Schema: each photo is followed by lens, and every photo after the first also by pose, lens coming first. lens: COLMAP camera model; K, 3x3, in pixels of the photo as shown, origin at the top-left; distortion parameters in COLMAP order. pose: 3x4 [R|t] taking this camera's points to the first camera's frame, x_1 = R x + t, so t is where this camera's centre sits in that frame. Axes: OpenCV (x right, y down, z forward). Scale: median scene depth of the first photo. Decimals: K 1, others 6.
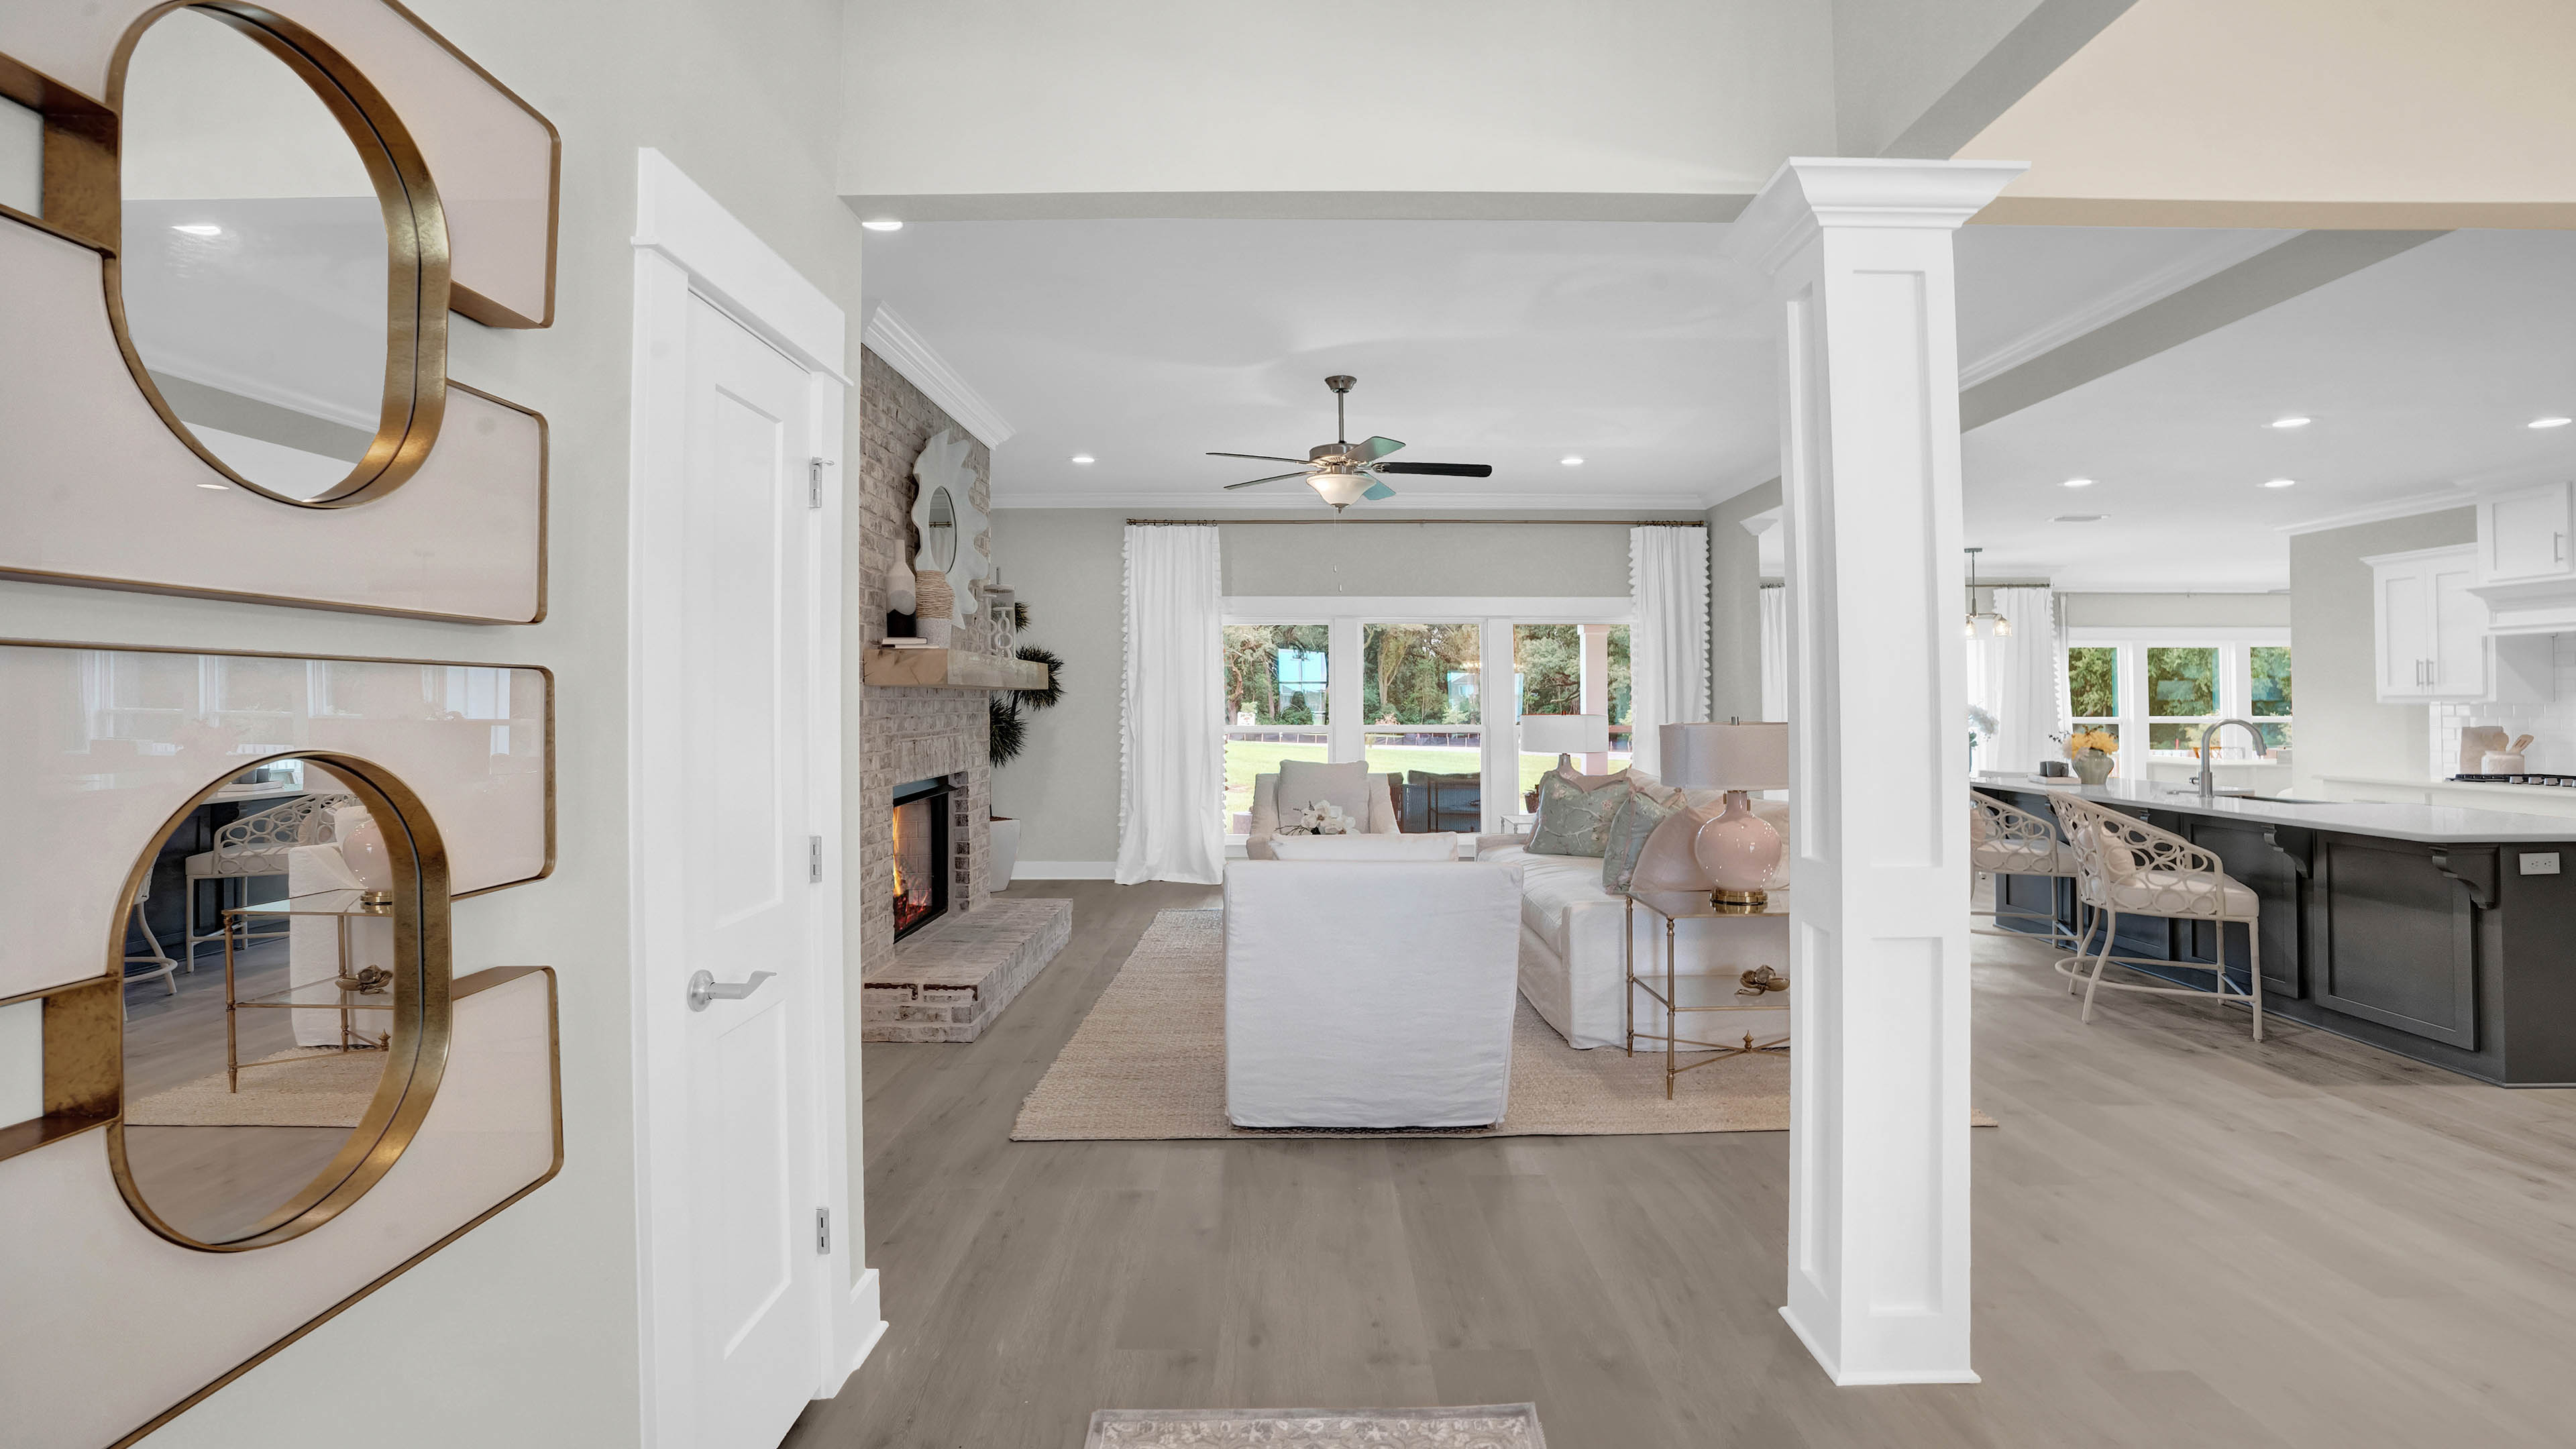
lens RADIAL K [[1224.6, 0, 1278.0], [0, 1224.6, 711.9], [0, 0, 1]] dist [-0.080193, 0.039682]
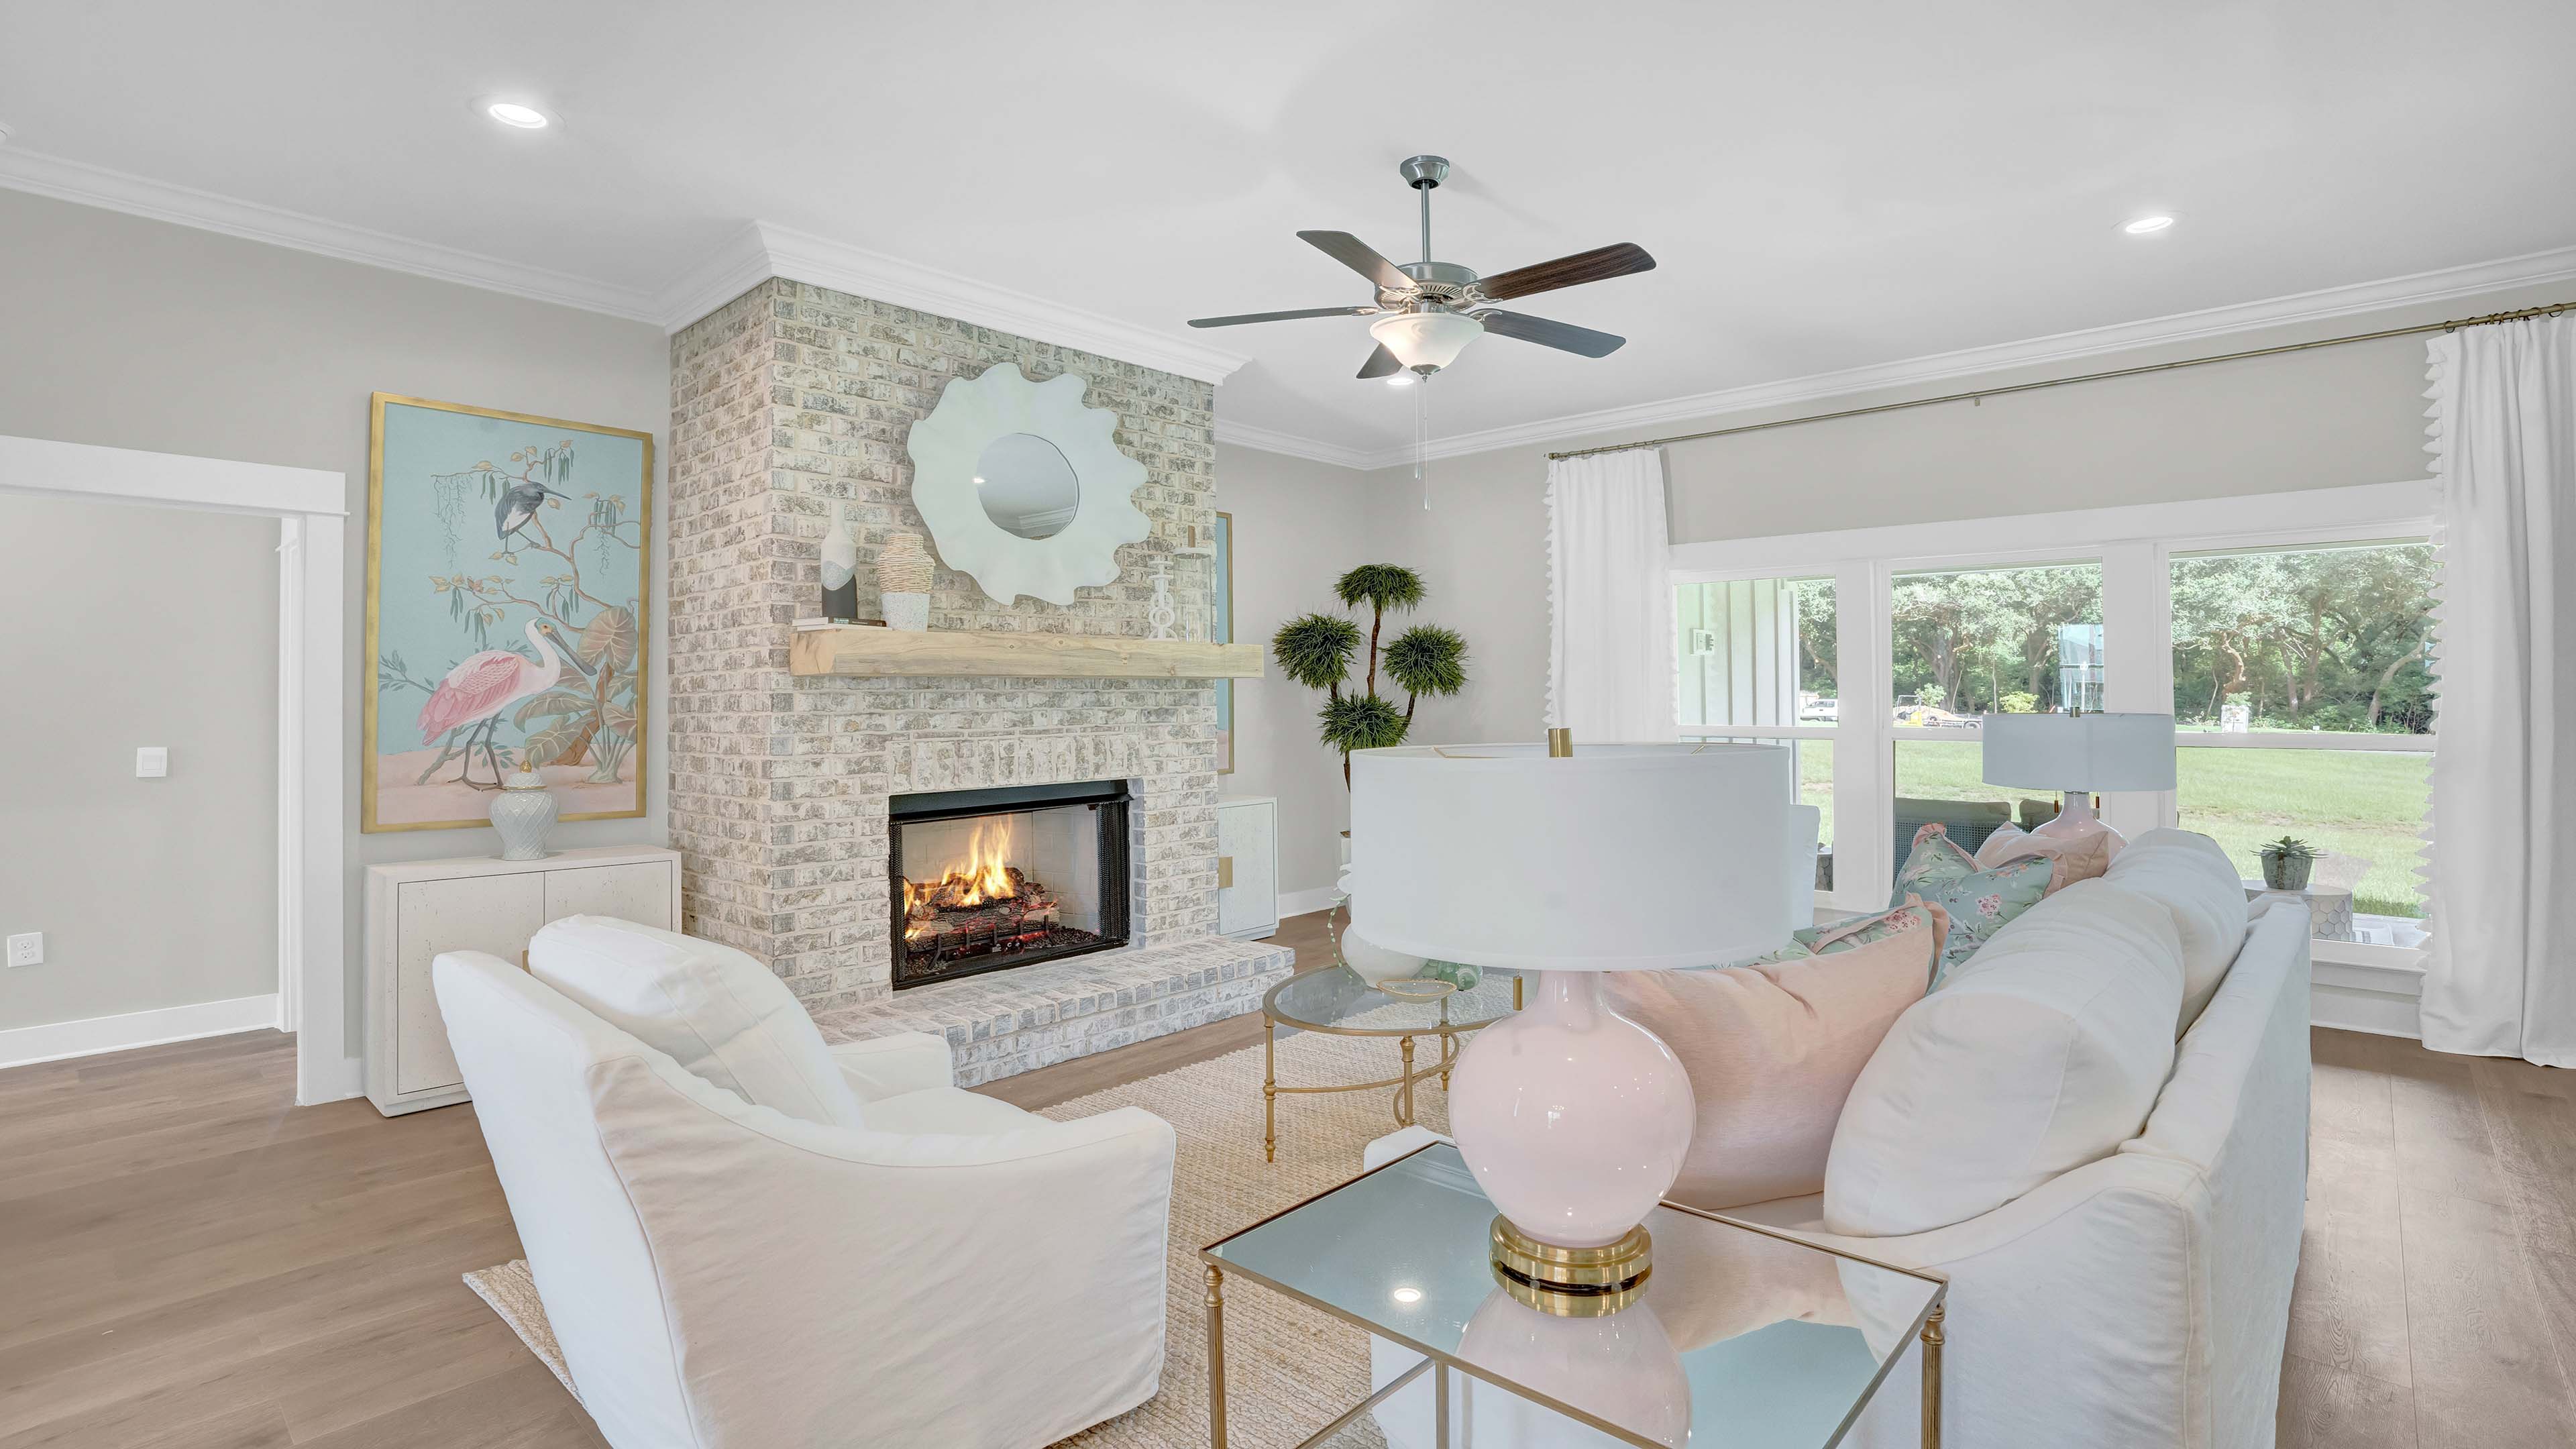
lens RADIAL K [[1210.9, 0, 1277.6], [0, 1210.9, 681.7], [0, 0, 1]] dist [-0.065874, 0.026596]
pose [[0.731695, -0.007688, -0.681589, 0.269897], [-0.004196, 0.999867, -0.015782, -0.002767], [0.681619, 0.014407, 0.731565, 0.339185]]
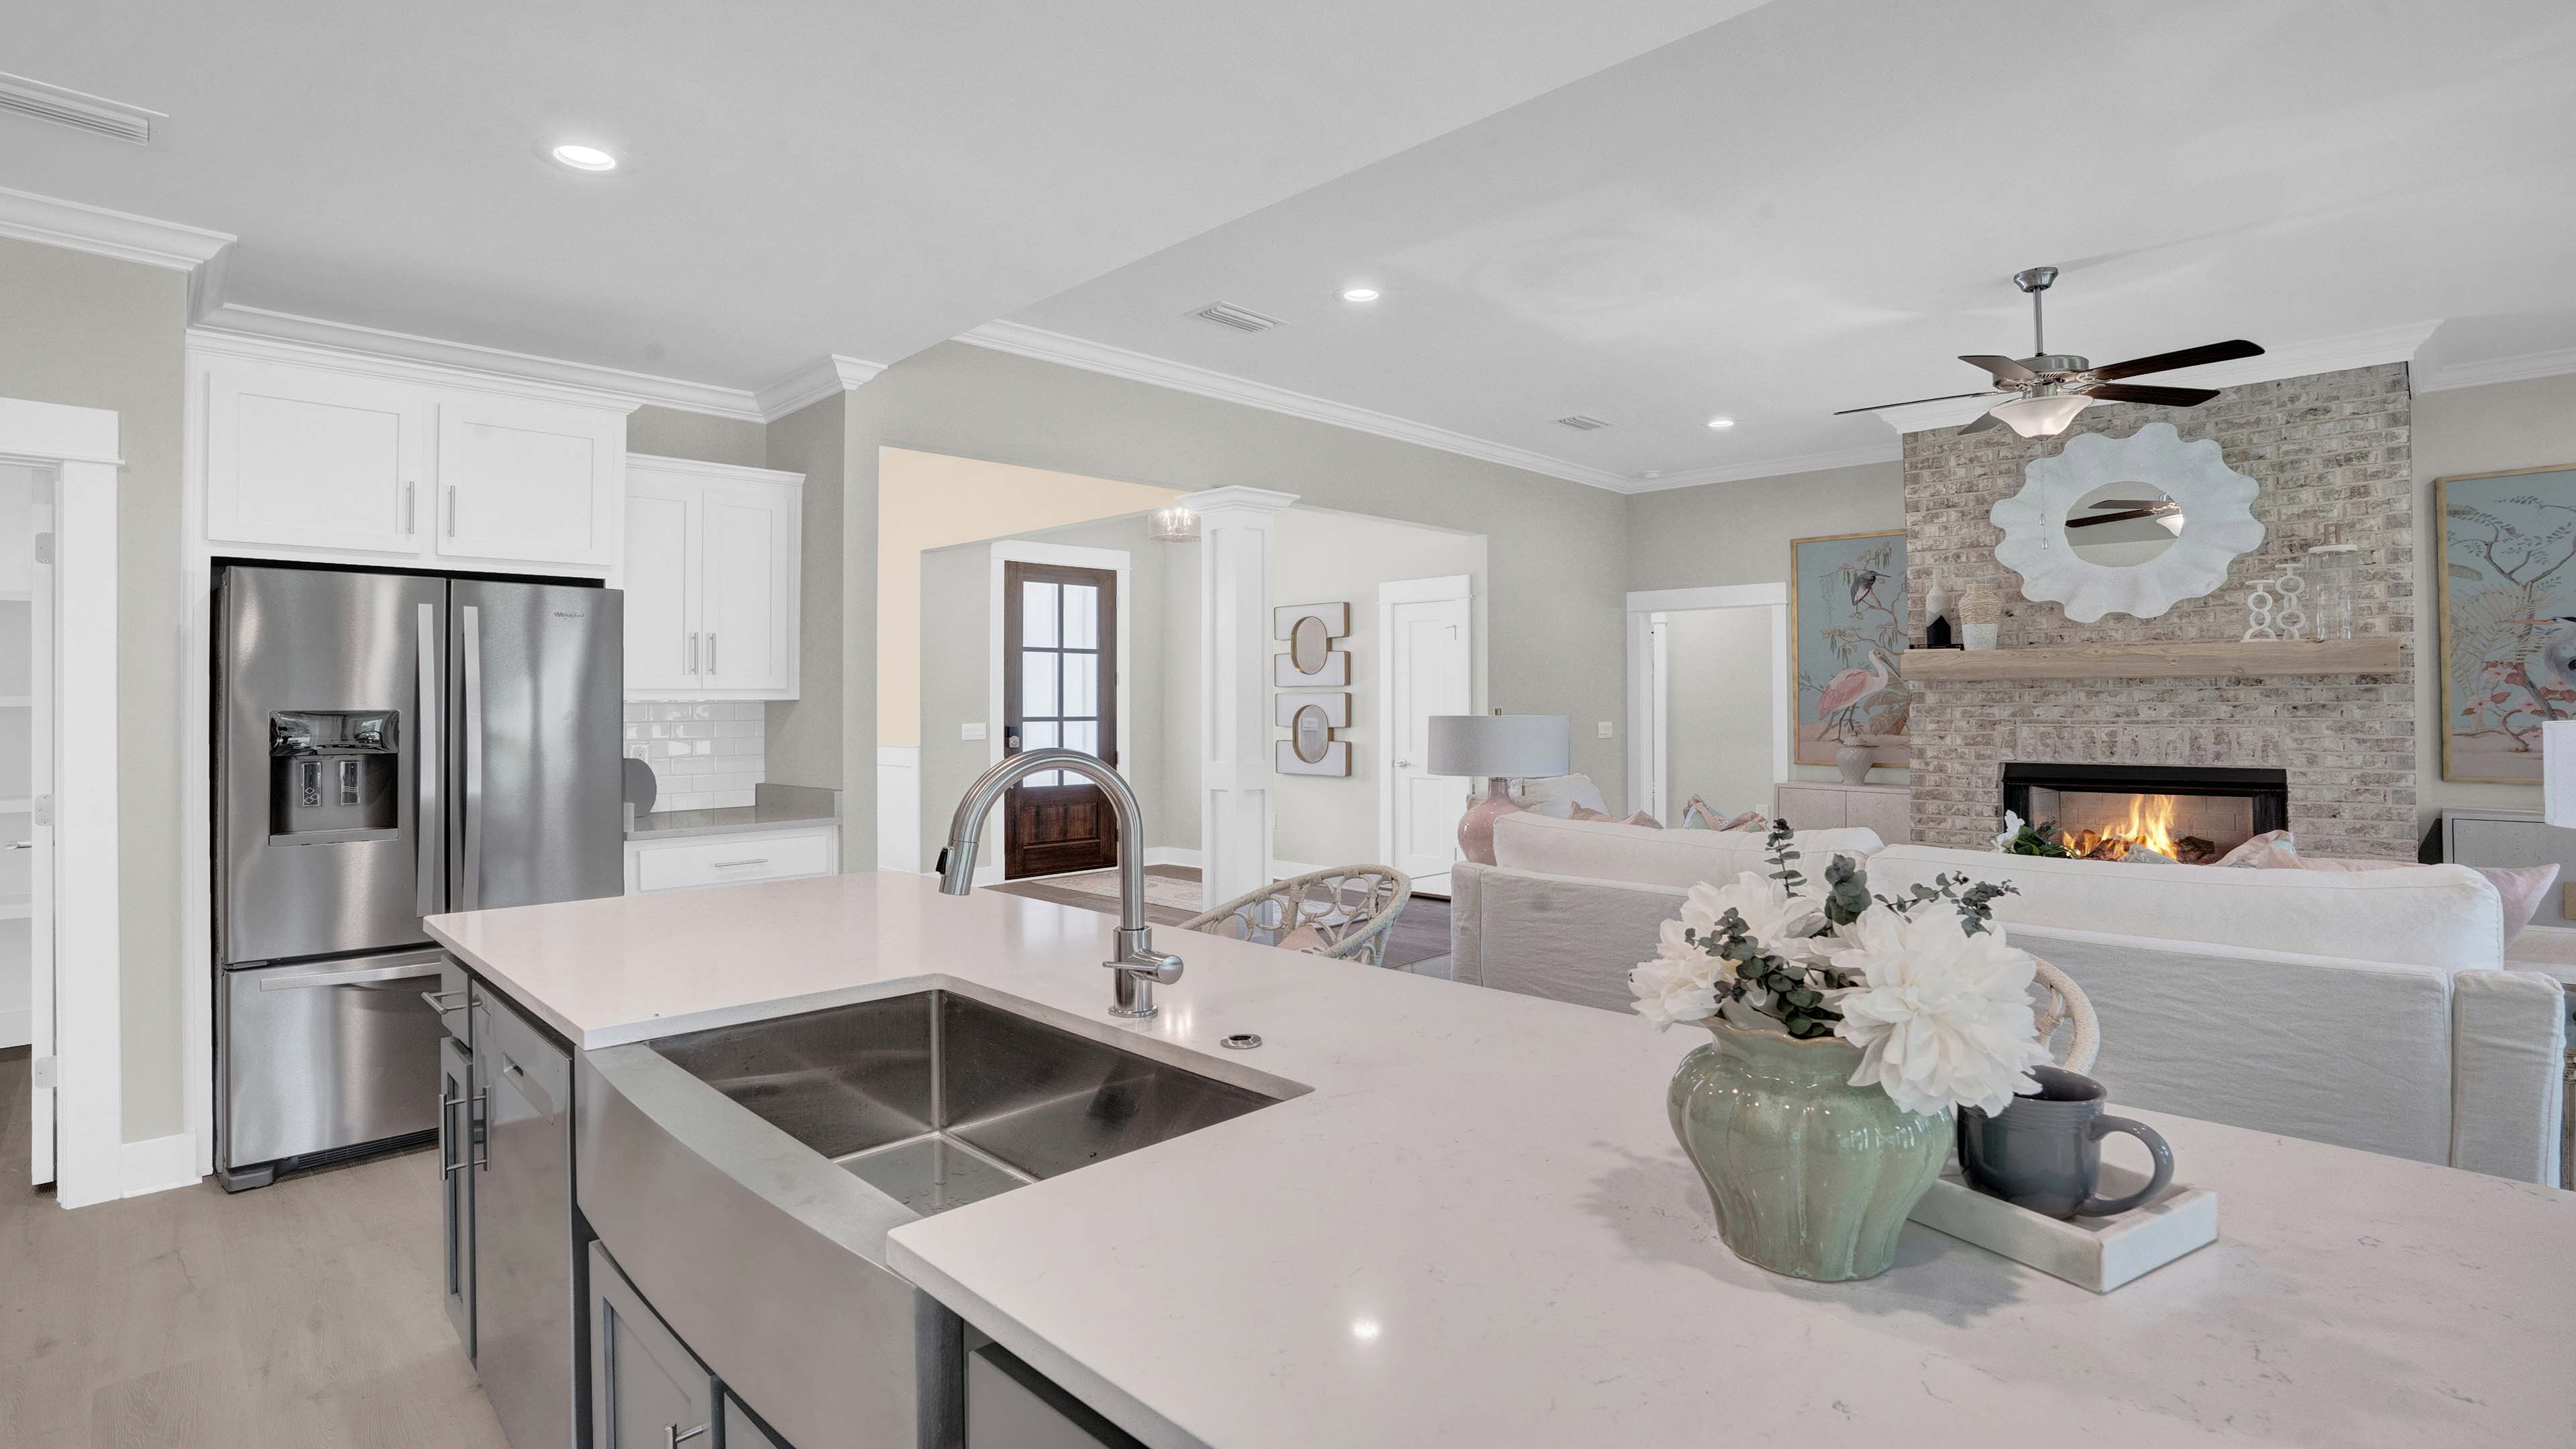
lens RADIAL K [[1210.9, 0, 1277.6], [0, 1210.9, 681.7], [0, 0, 1]] dist [-0.065874, 0.026596]
pose [[-0.707878, -0.001983, -0.706332, 0.659626], [0.003040, 0.999978, -0.005853, -0.008818], [0.706328, -0.006290, -0.707857, 0.844840]]
